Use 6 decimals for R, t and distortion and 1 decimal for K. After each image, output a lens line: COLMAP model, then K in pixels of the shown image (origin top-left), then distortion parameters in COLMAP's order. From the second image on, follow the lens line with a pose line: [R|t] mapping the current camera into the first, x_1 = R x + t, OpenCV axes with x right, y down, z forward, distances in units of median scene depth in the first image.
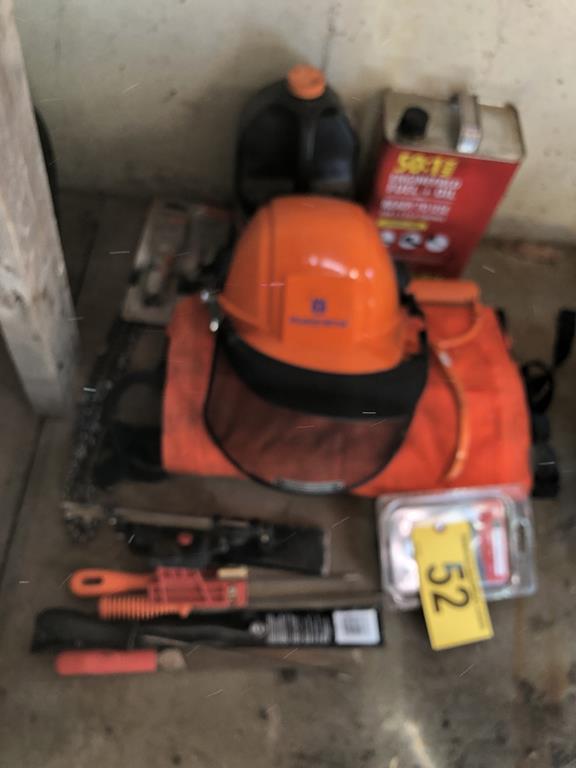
lens RADIAL K [[647.4, 0, 288.0], [0, 647.4, 384.0], [0, 0, 1]] dist [0.036975, -0.012282]
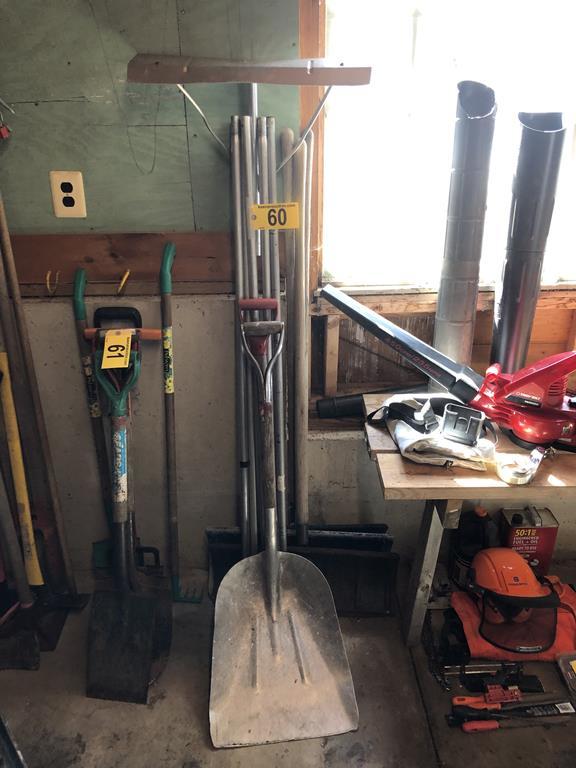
lens RADIAL K [[647.4, 0, 288.0], [0, 647.4, 384.0], [0, 0, 1]] dist [0.036975, -0.012282]
pose [[0.987507, -0.156272, 0.020217, -0.837578], [0.141337, 0.821698, -0.552120, 0.603537], [0.069669, 0.548080, 0.833519, -1.956387]]
